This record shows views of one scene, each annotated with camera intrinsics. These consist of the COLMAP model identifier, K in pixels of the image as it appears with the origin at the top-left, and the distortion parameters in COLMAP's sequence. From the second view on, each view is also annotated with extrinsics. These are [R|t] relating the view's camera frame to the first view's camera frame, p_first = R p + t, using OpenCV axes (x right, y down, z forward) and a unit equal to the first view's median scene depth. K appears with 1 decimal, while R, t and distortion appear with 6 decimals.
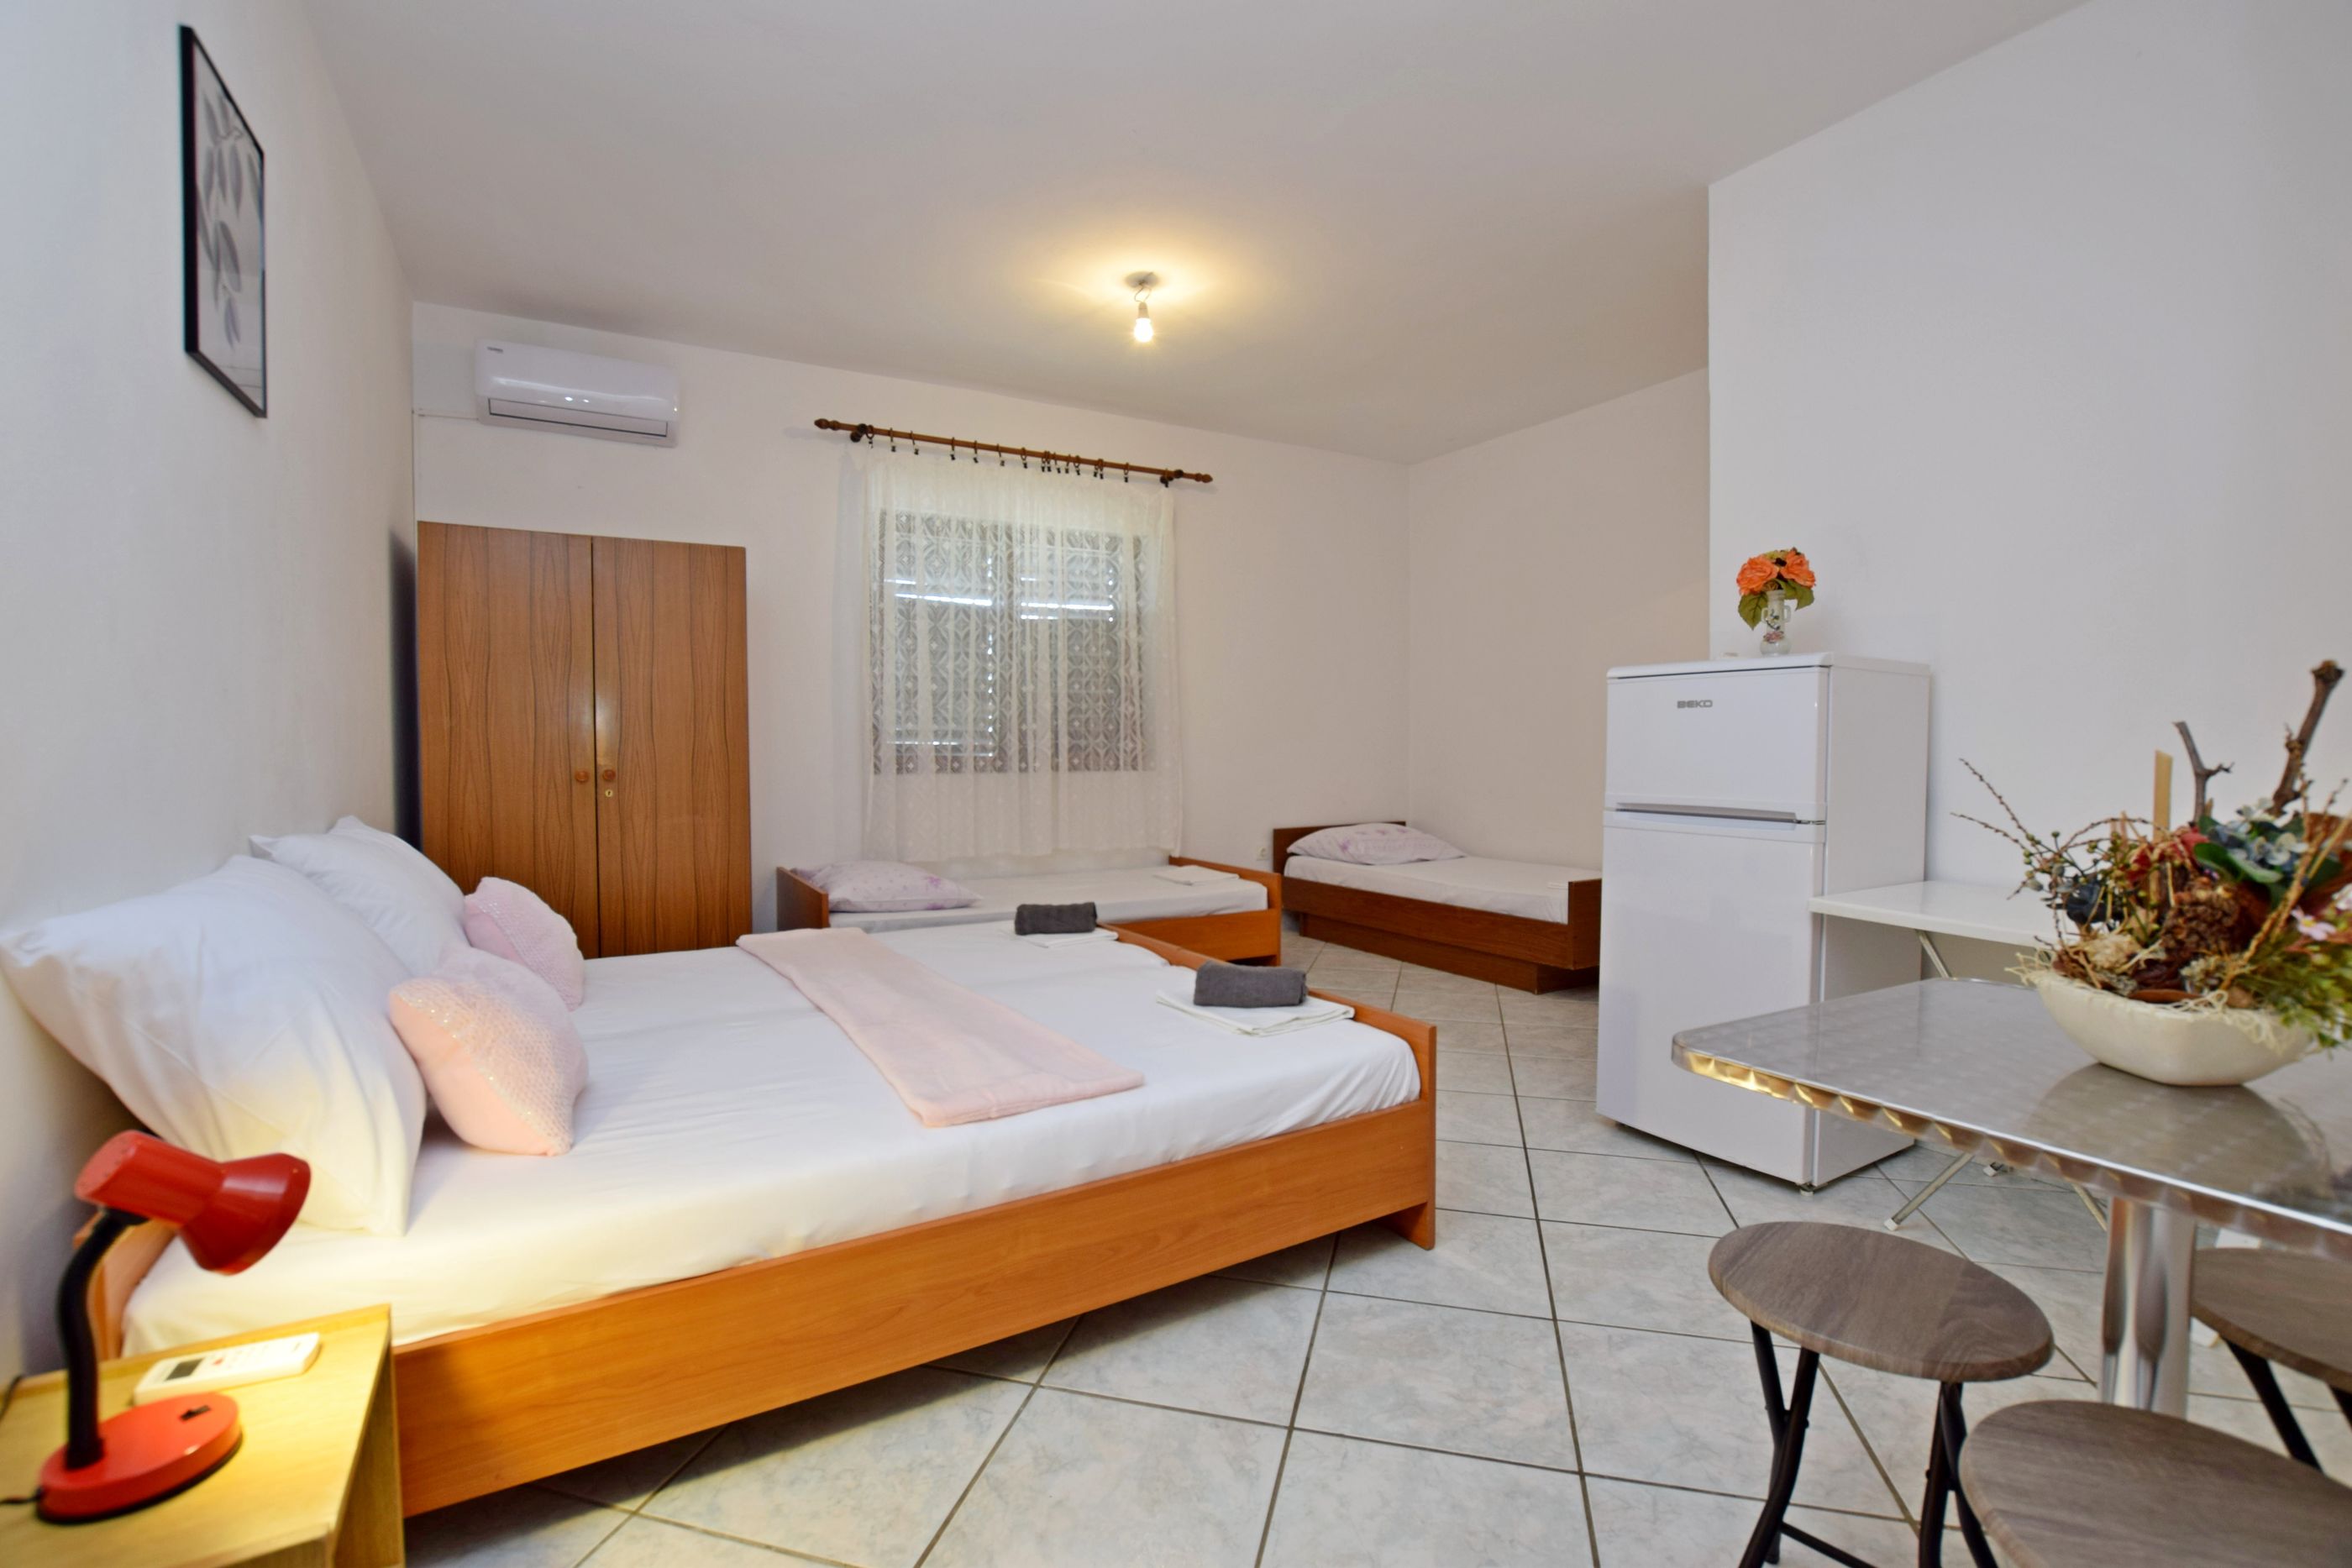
lens RADIAL K [[1055.1, 0, 1171.3], [0, 1055.1, 774.7], [0, 0, 1]] dist [-0.033534, 0.005328]
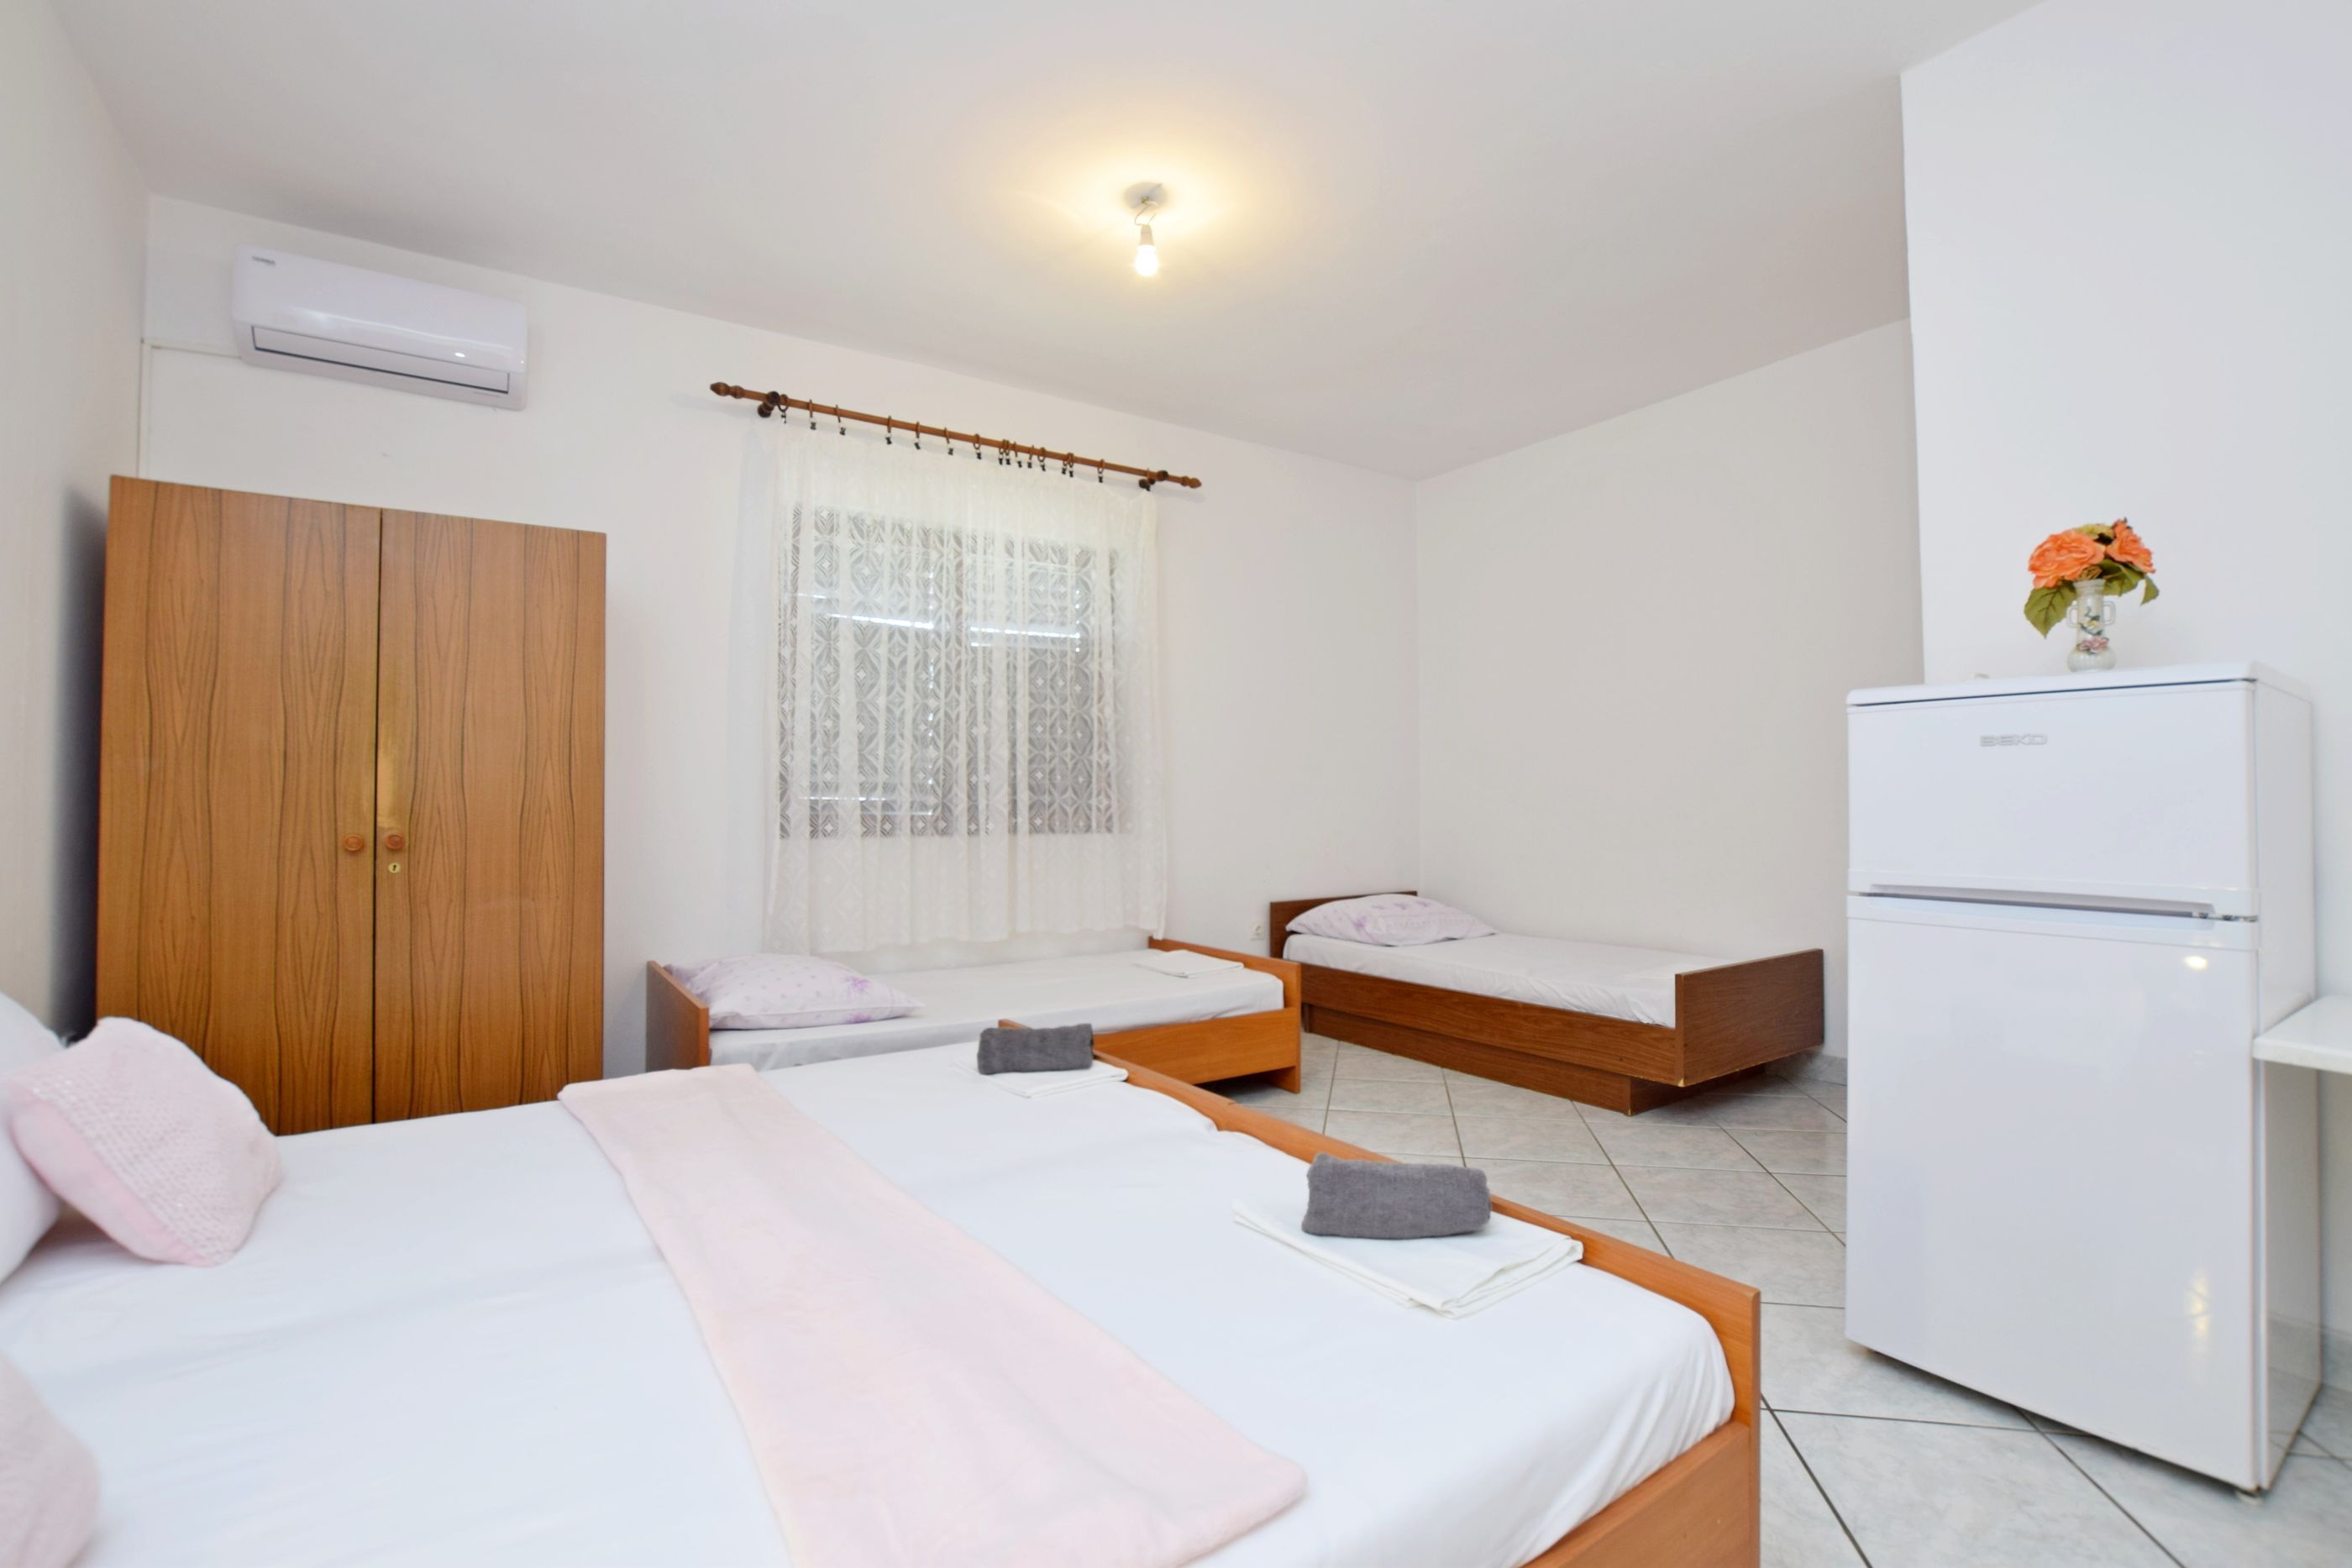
lens RADIAL K [[1055.1, 0, 1171.3], [0, 1055.1, 774.7], [0, 0, 1]] dist [-0.033534, 0.005328]
pose [[0.997474, 0.002663, 0.070981, -0.050262], [0.001205, 0.998519, -0.054394, -0.005062], [-0.071020, 0.054342, 0.995993, 0.206563]]
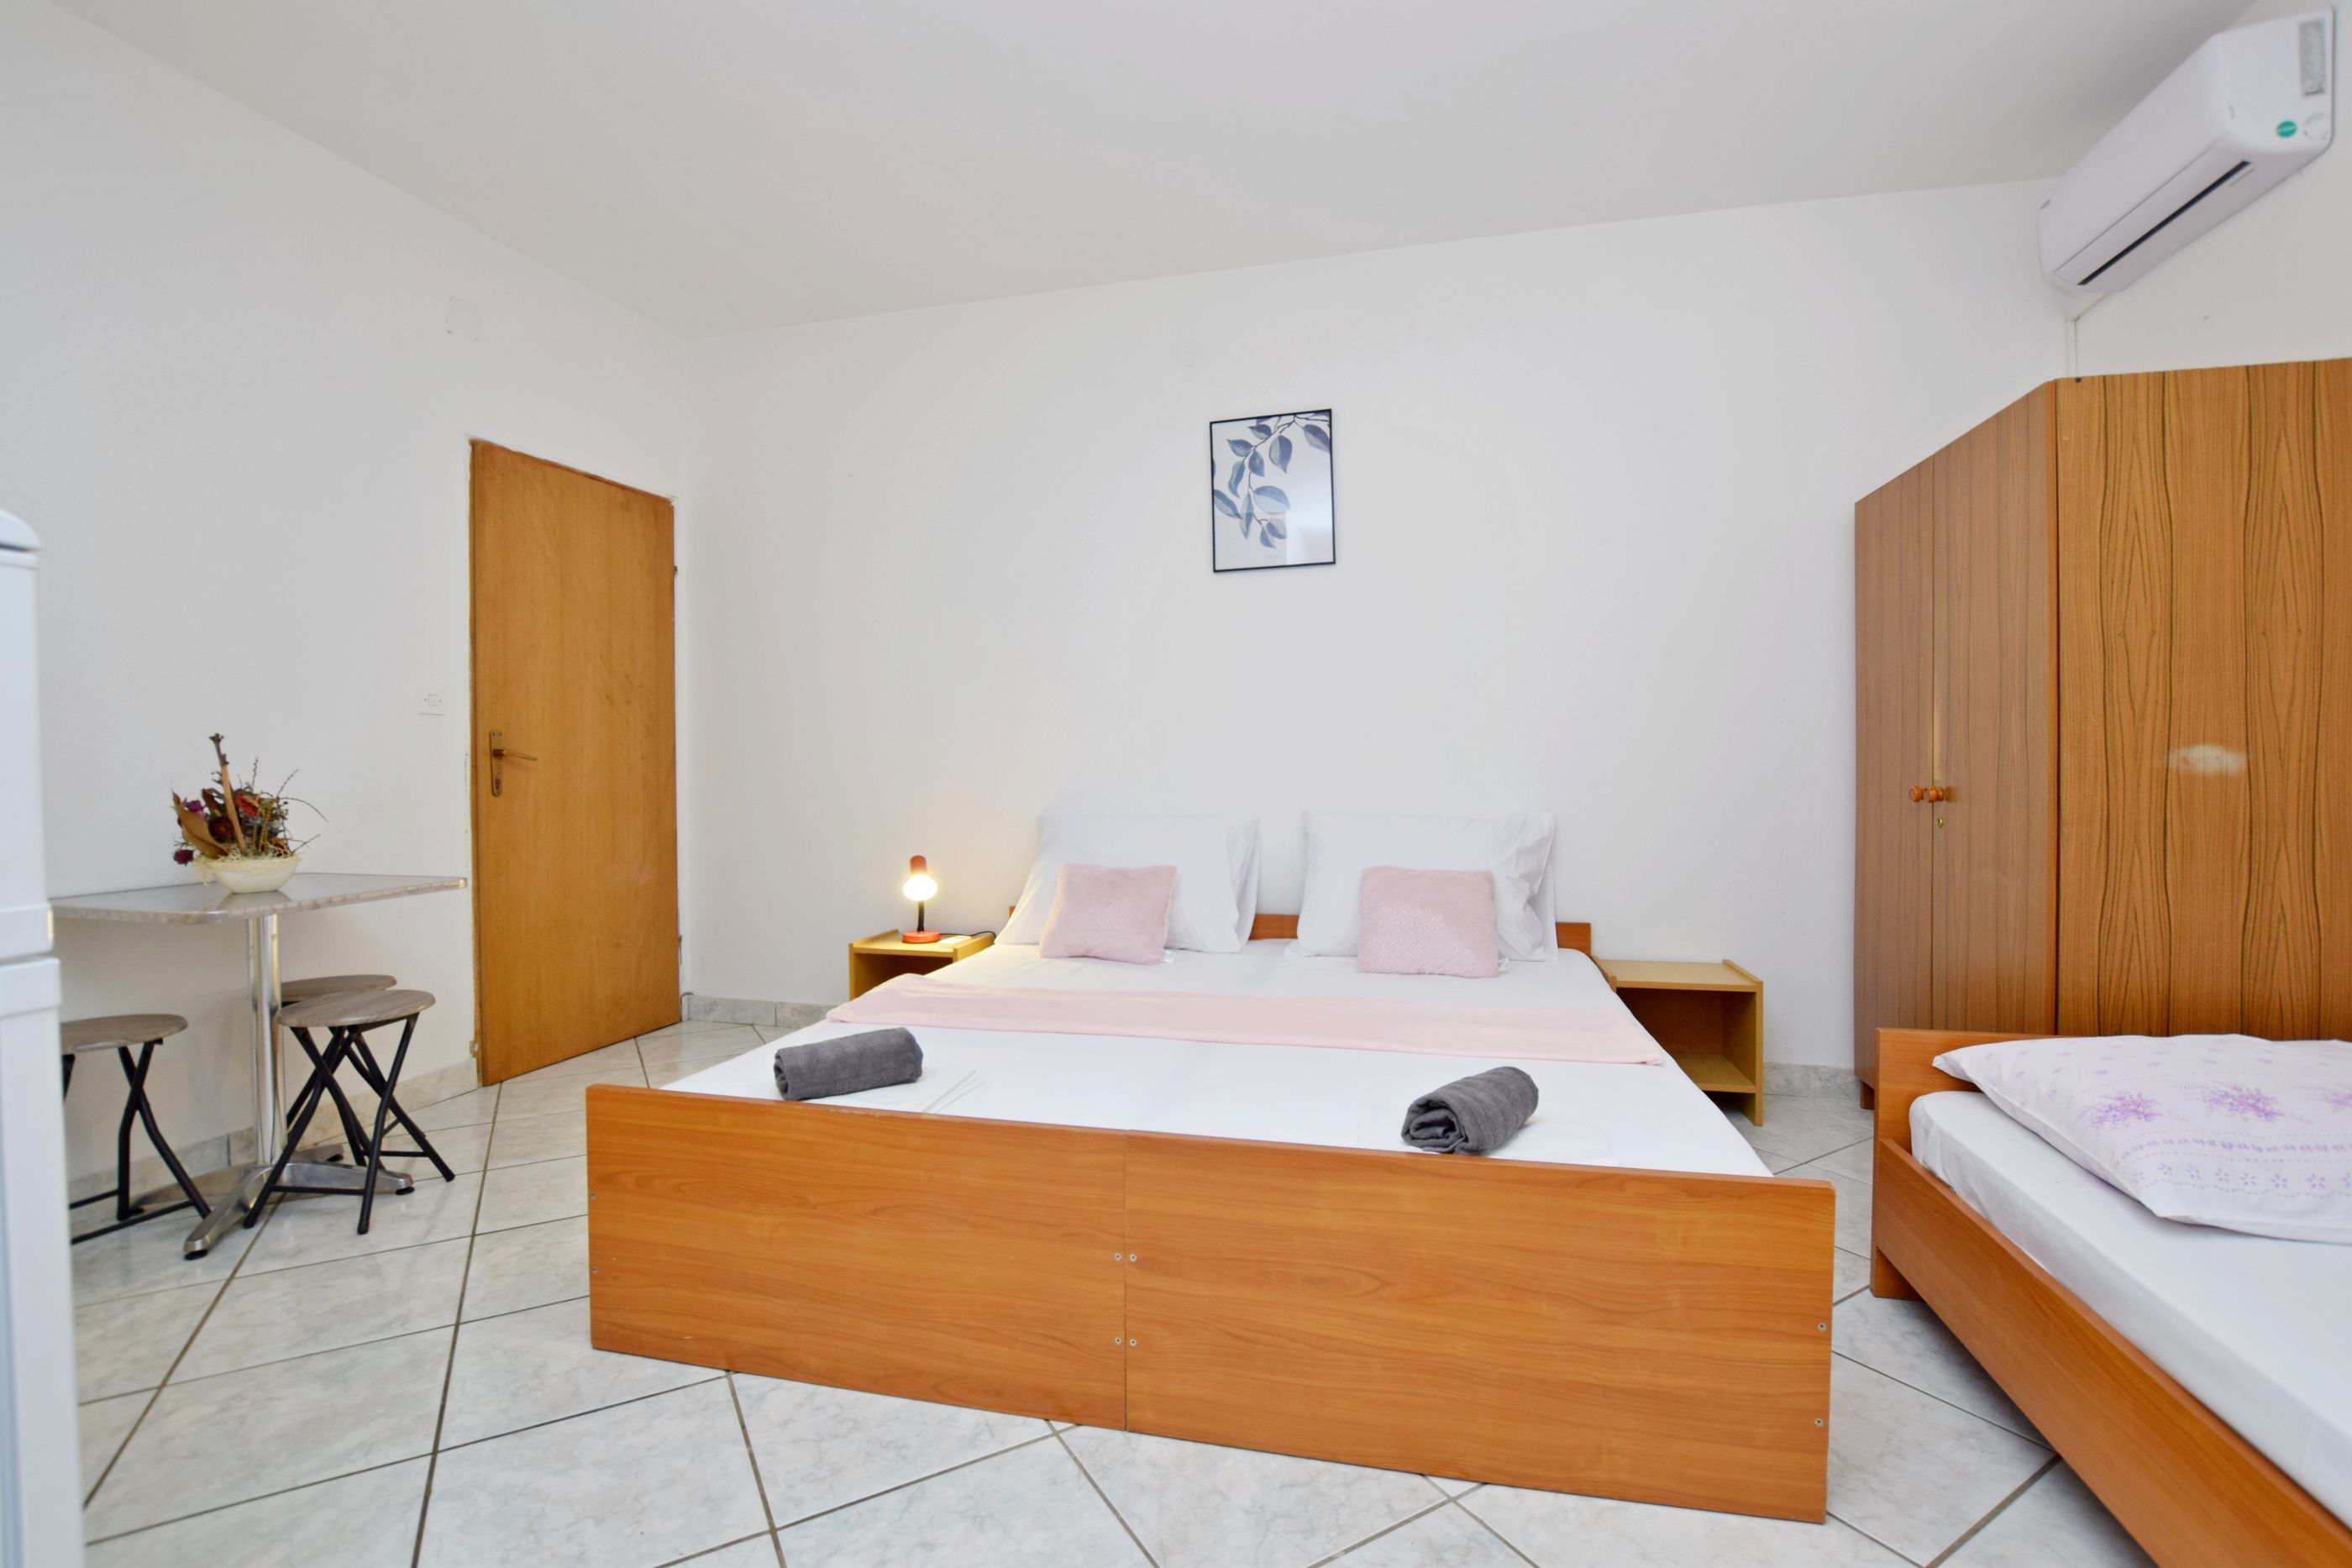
lens RADIAL K [[1055.1, 0, 1171.3], [0, 1055.1, 774.7], [0, 0, 1]] dist [-0.033534, 0.005328]
pose [[-0.704130, 0.014631, -0.709921, 0.237224], [-0.012527, 0.999376, 0.033021, -0.023507], [0.709961, 0.032144, -0.703507, 0.885922]]
